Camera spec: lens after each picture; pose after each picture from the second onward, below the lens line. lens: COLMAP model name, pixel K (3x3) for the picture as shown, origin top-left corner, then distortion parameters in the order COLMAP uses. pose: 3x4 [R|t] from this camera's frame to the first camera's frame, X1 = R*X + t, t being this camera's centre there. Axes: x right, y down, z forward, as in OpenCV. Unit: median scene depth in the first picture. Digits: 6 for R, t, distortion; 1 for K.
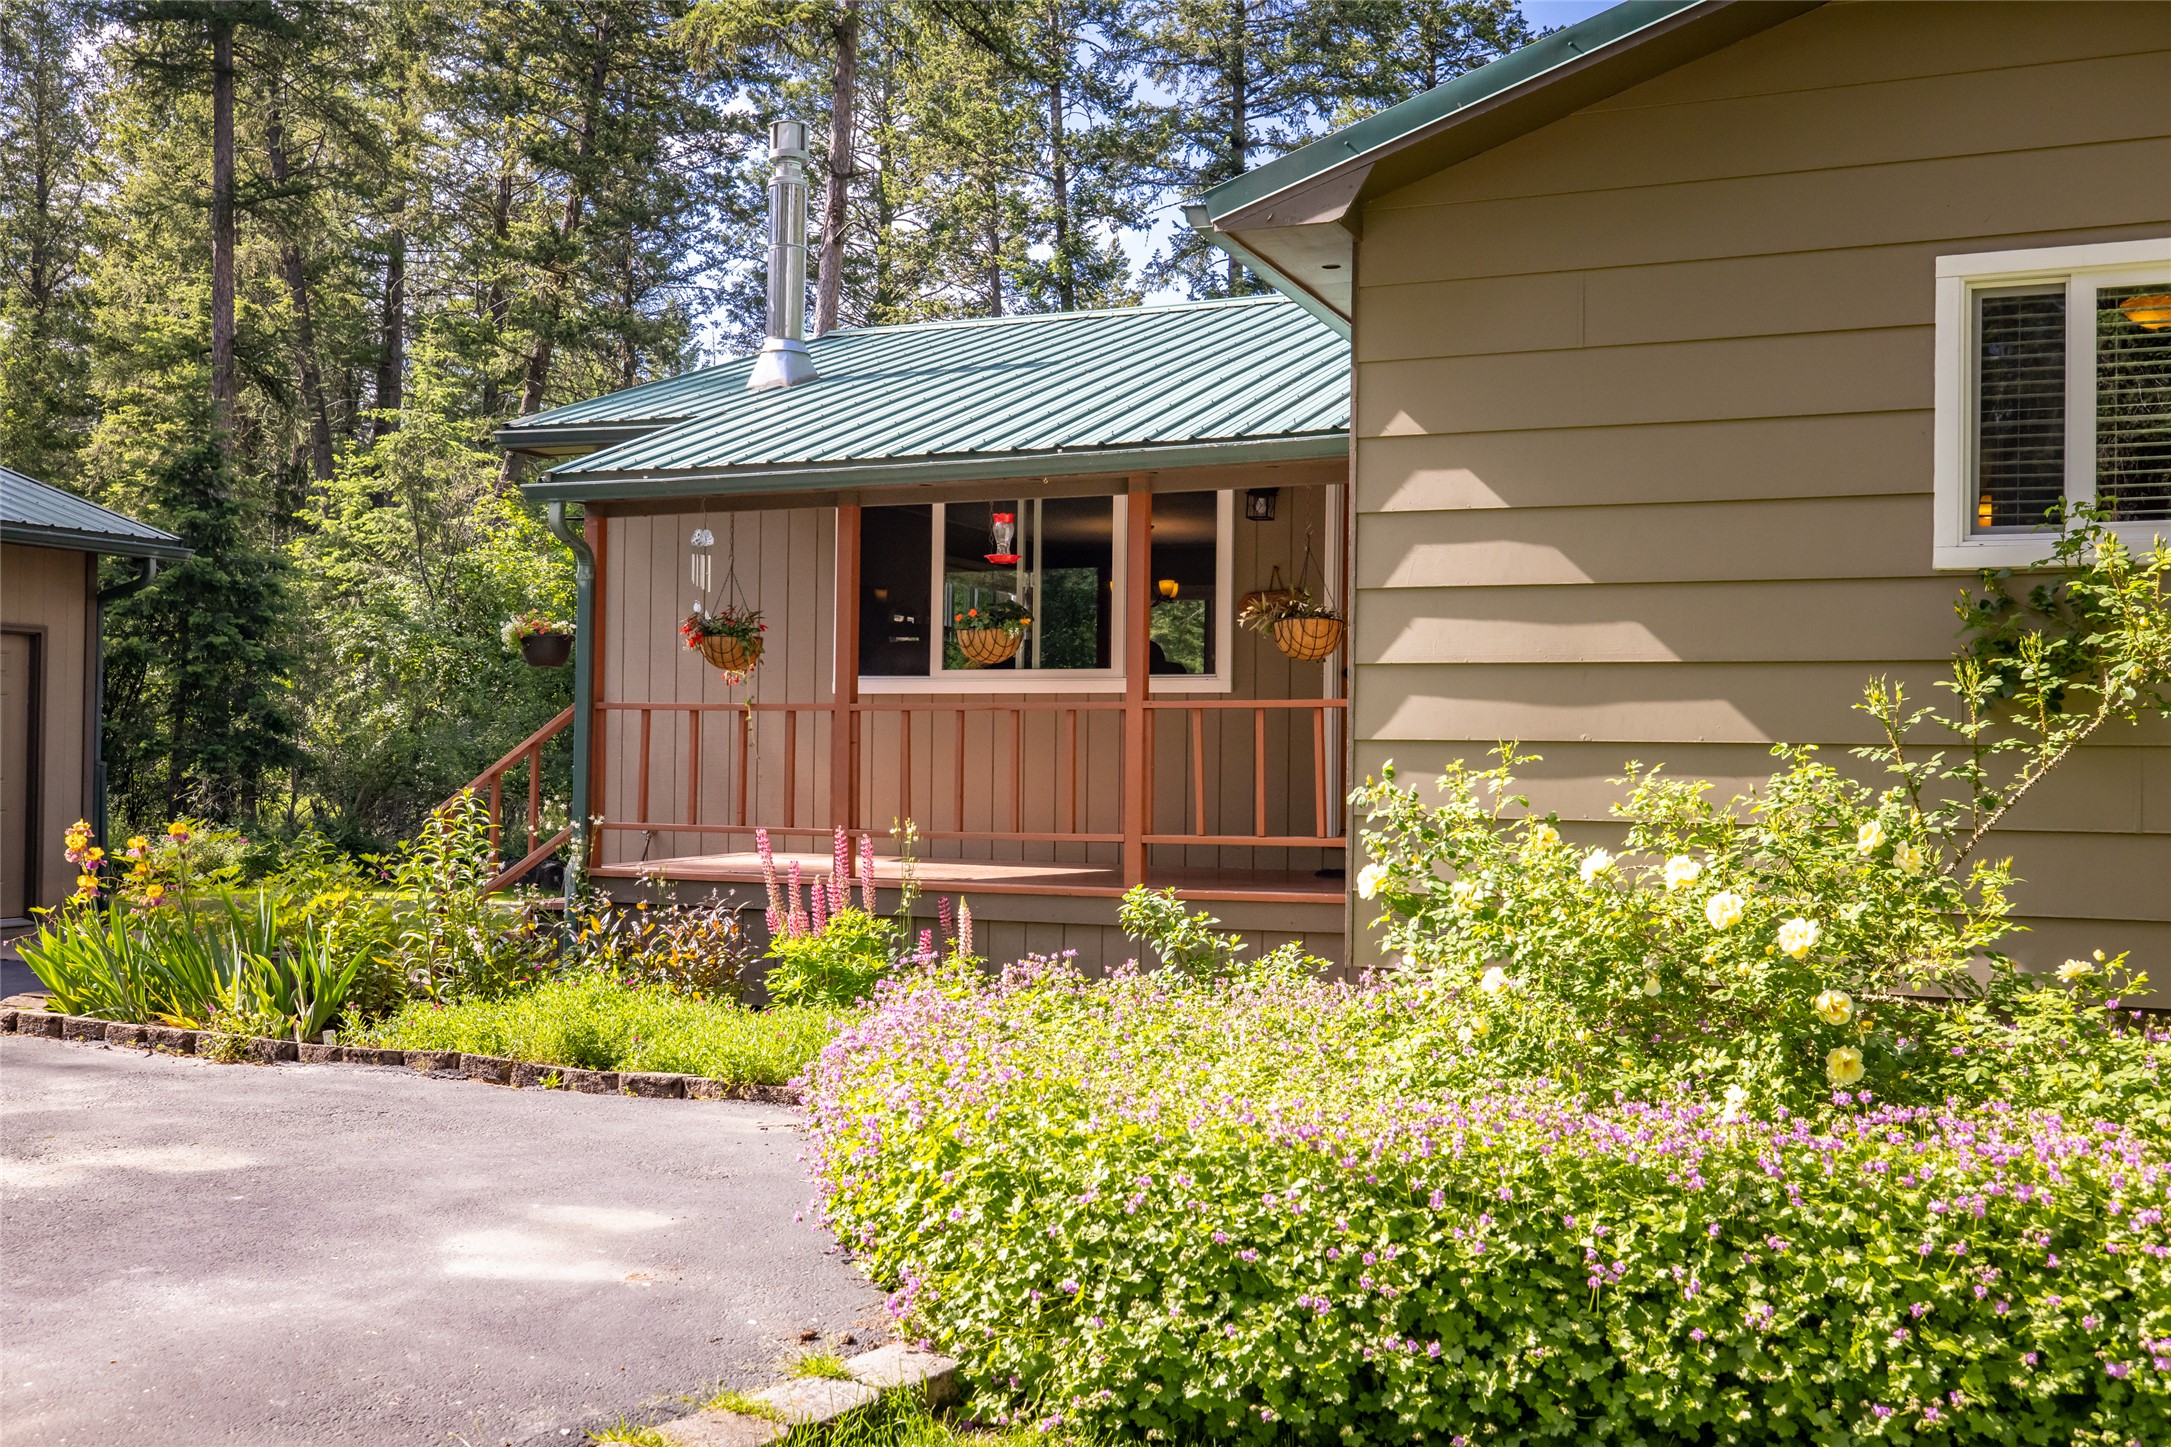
lens RADIAL K [[2162.4, 0, 1091.5], [0, 2162.4, 724.3], [0, 0, 1]] dist [0.009101, 0.000000]
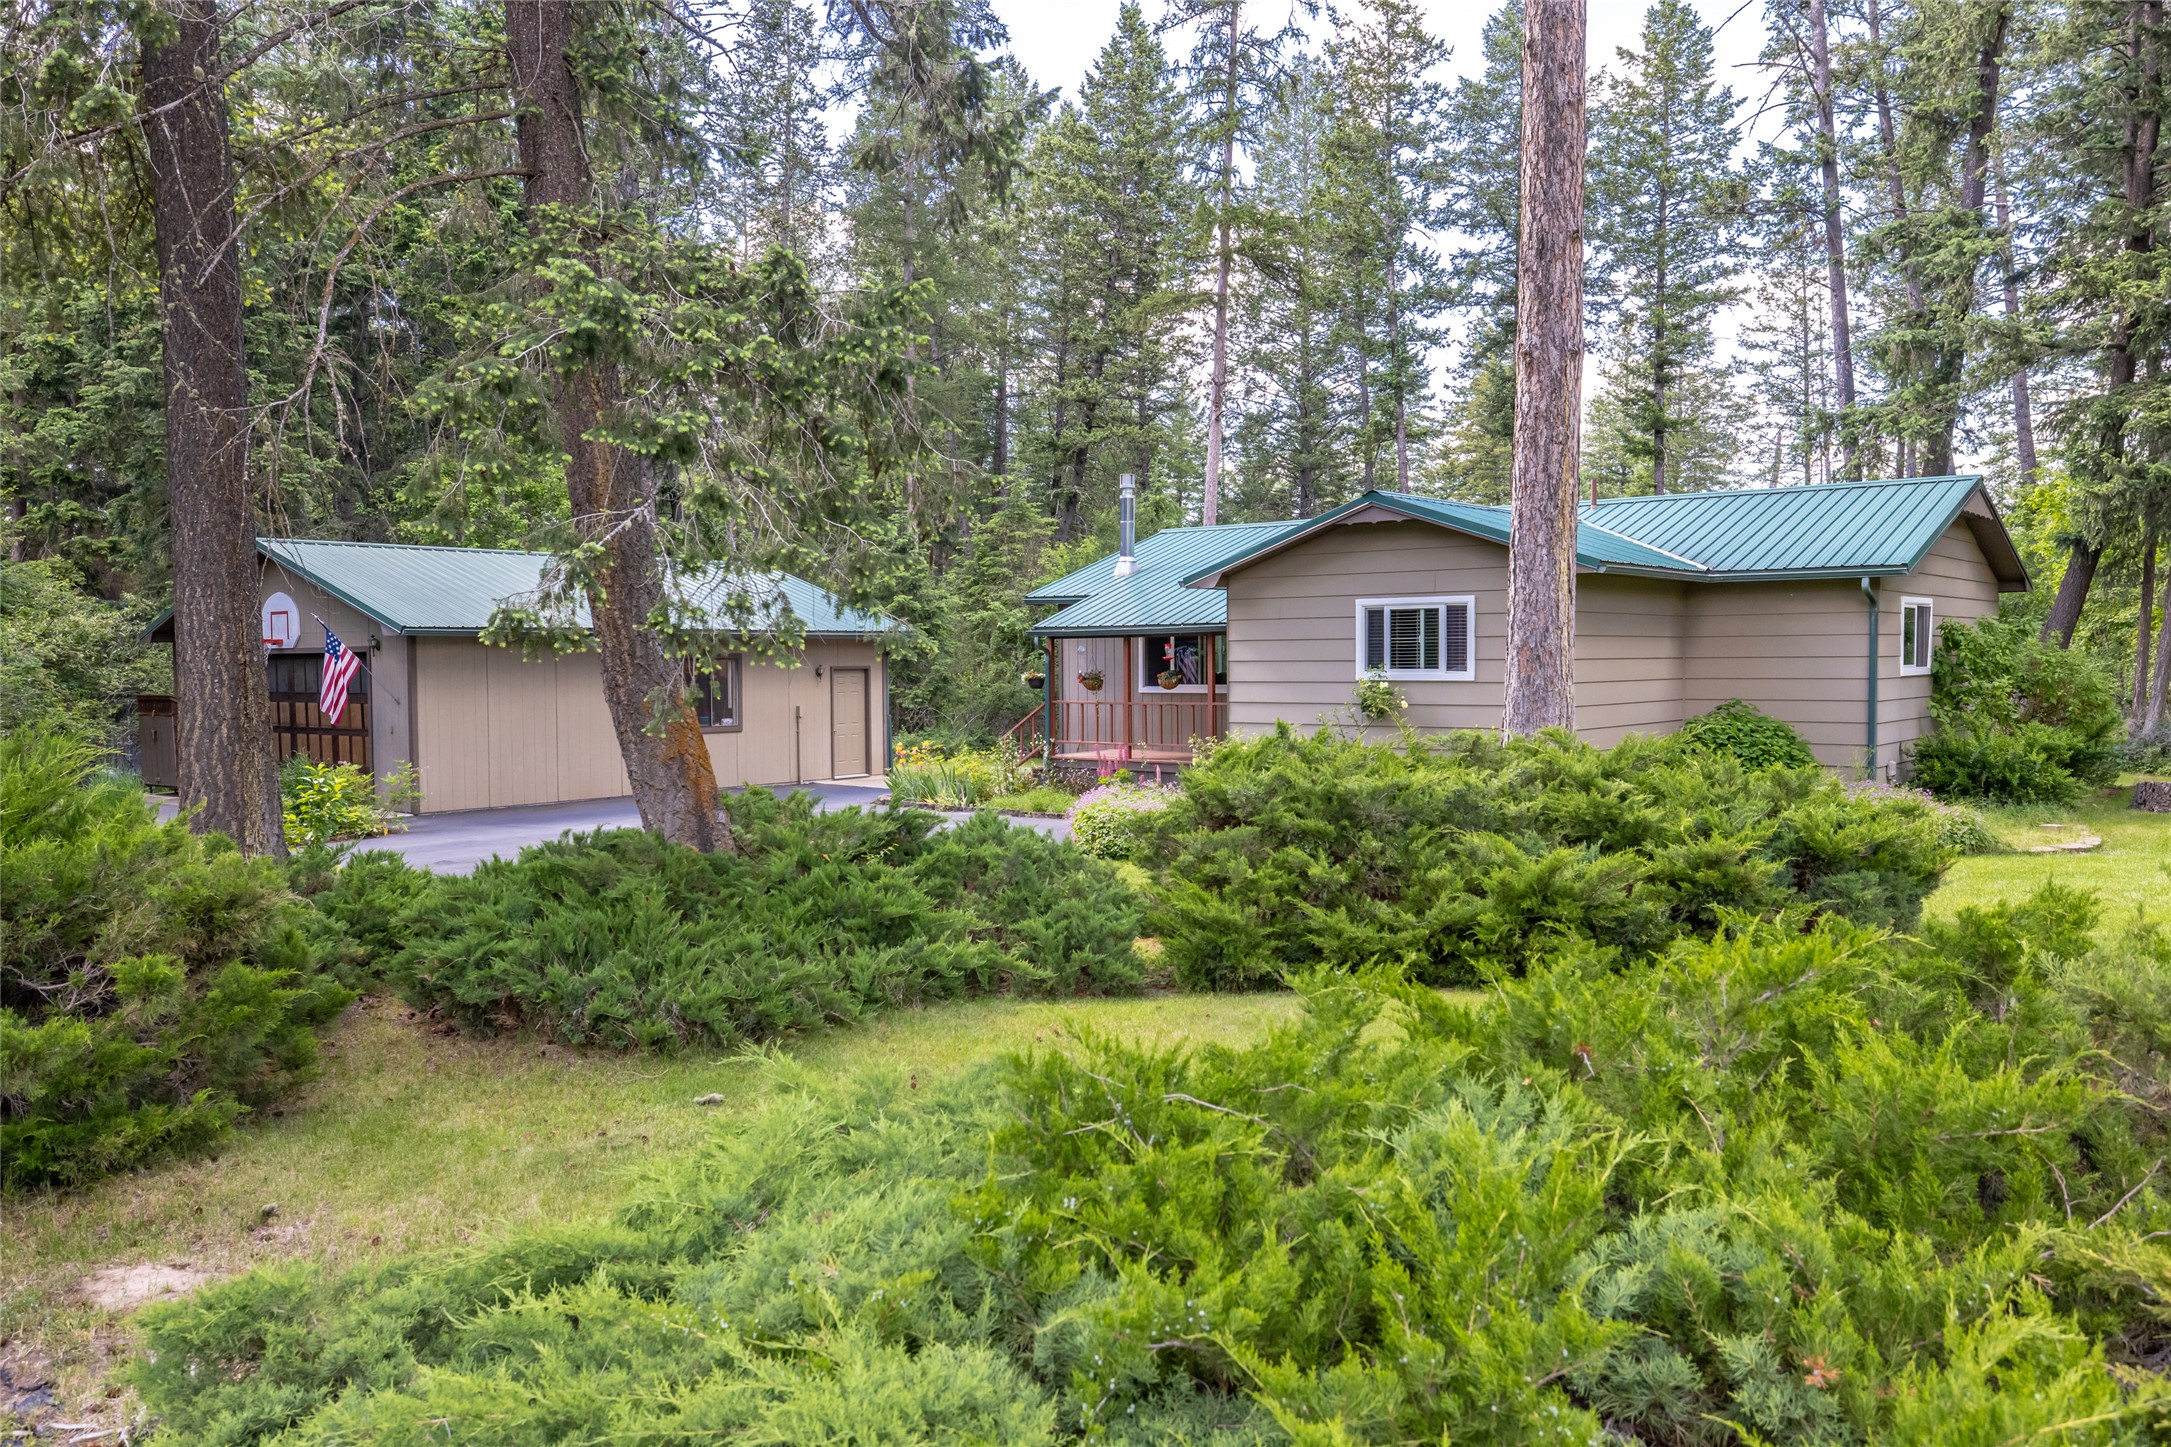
lens RADIAL K [[1626.6, 0, 1084.5], [0, 1626.6, 720.8], [0, 0, 1]] dist [-0.000866, -0.000004]
pose [[0.962758, -0.011425, -0.270123, 0.664330], [0.025694, 0.998451, 0.049347, -0.144895], [0.269141, -0.054450, 0.961560, -1.823034]]
